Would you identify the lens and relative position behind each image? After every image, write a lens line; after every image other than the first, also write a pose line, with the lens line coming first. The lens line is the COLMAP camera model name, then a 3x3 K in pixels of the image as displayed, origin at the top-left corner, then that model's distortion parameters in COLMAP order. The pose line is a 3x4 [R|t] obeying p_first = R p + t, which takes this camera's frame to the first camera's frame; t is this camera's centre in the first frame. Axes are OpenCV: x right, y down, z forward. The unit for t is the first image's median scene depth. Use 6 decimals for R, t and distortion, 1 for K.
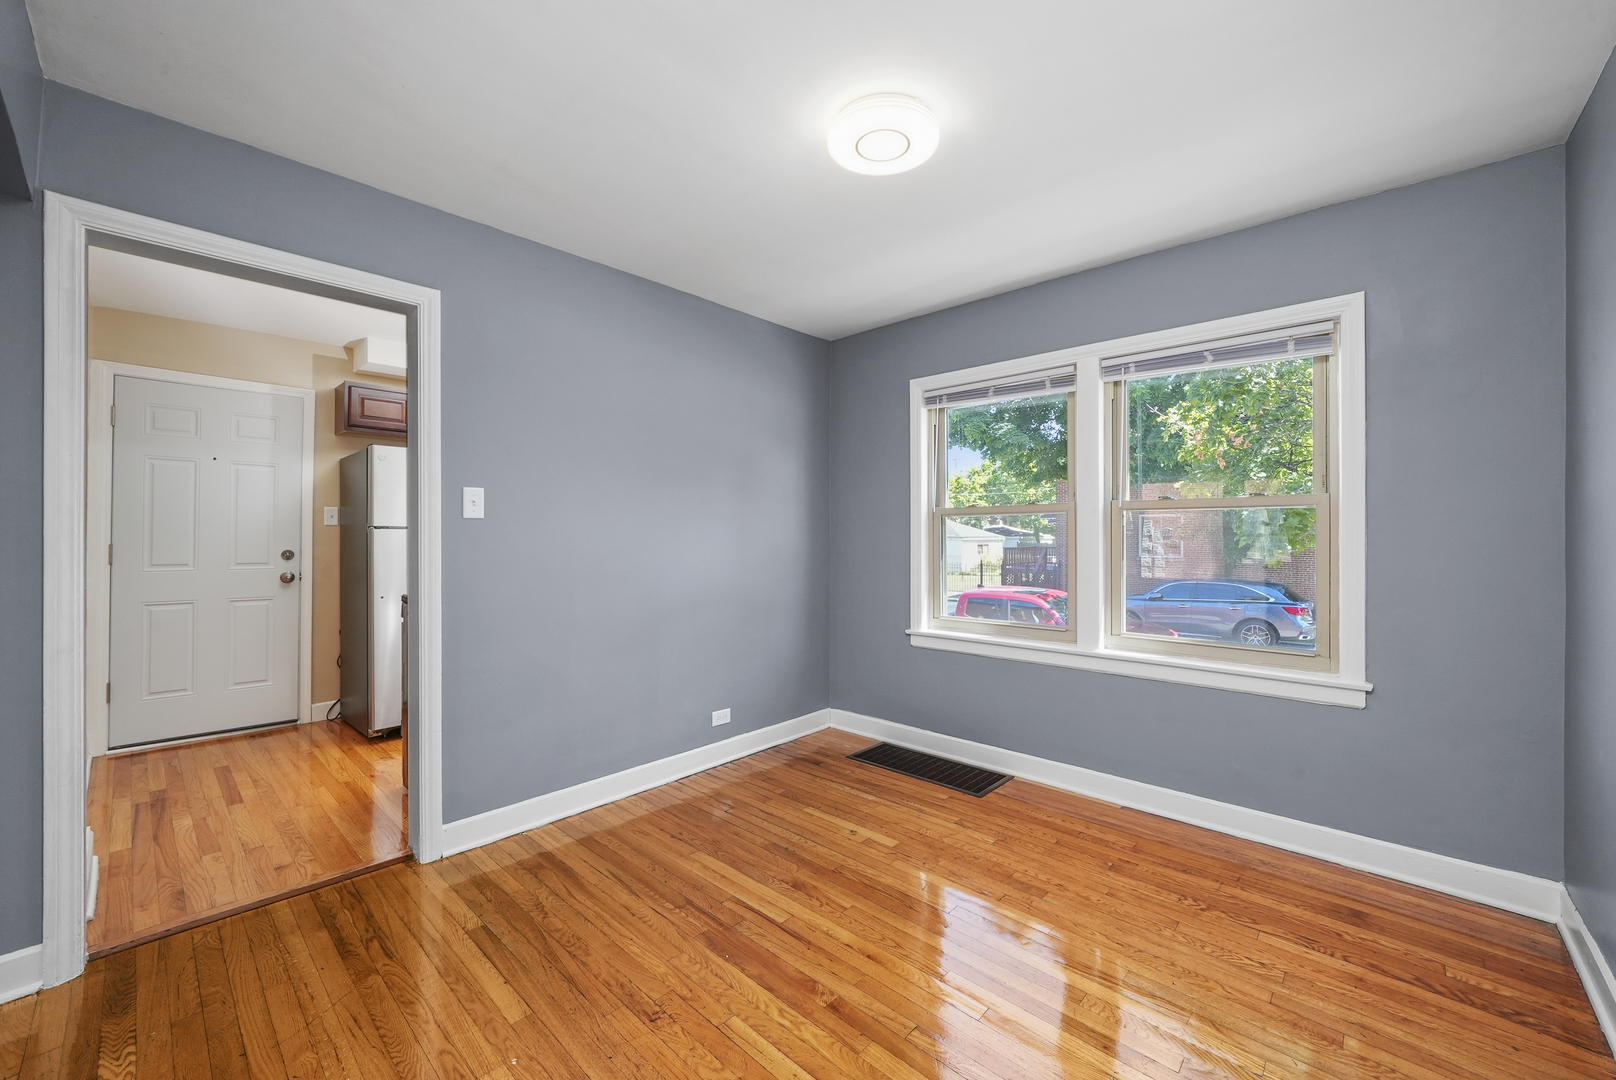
lens RADIAL K [[629.6, 0, 803.8], [0, 629.6, 536.7], [0, 0, 1]] dist [-0.012436, -0.000036]
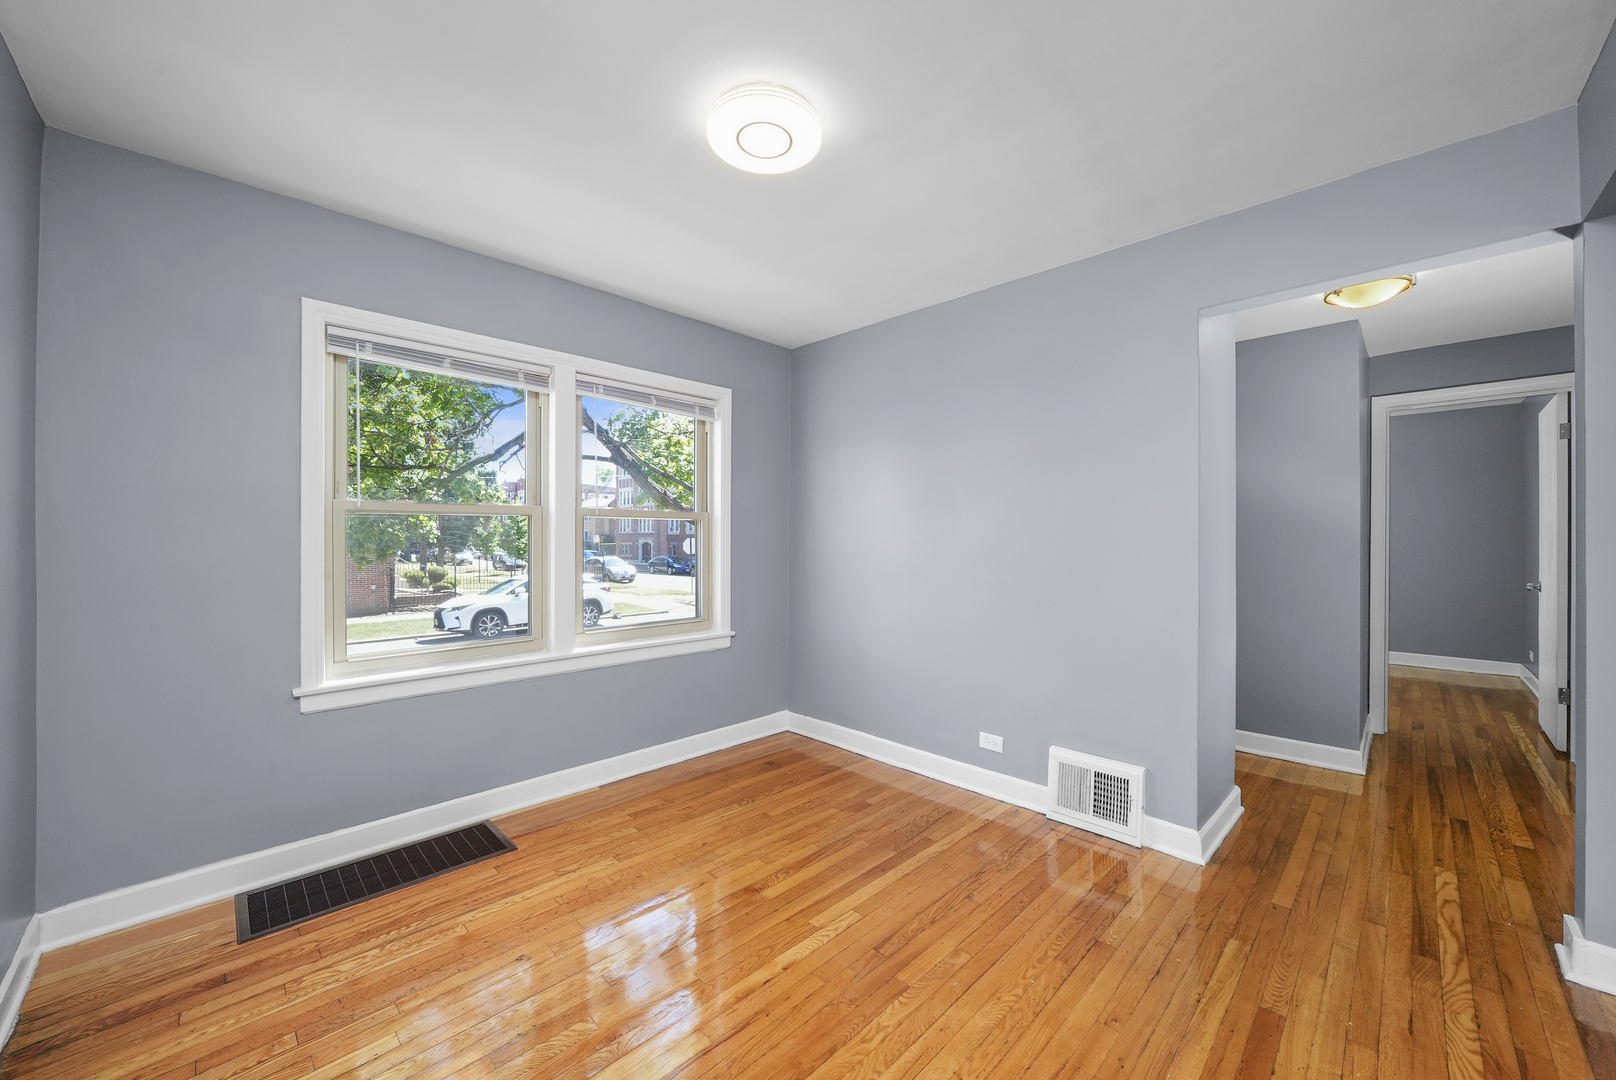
lens RADIAL K [[608.0, 0, 810.2], [0, 608.0, 541.6], [0, 0, 1]] dist [-0.015243, 0.000085]
pose [[0.028724, -0.003603, 0.999581, -0.563483], [0.001865, 0.999992, 0.003551, -0.002535], [-0.999586, 0.001762, 0.028731, 0.624539]]
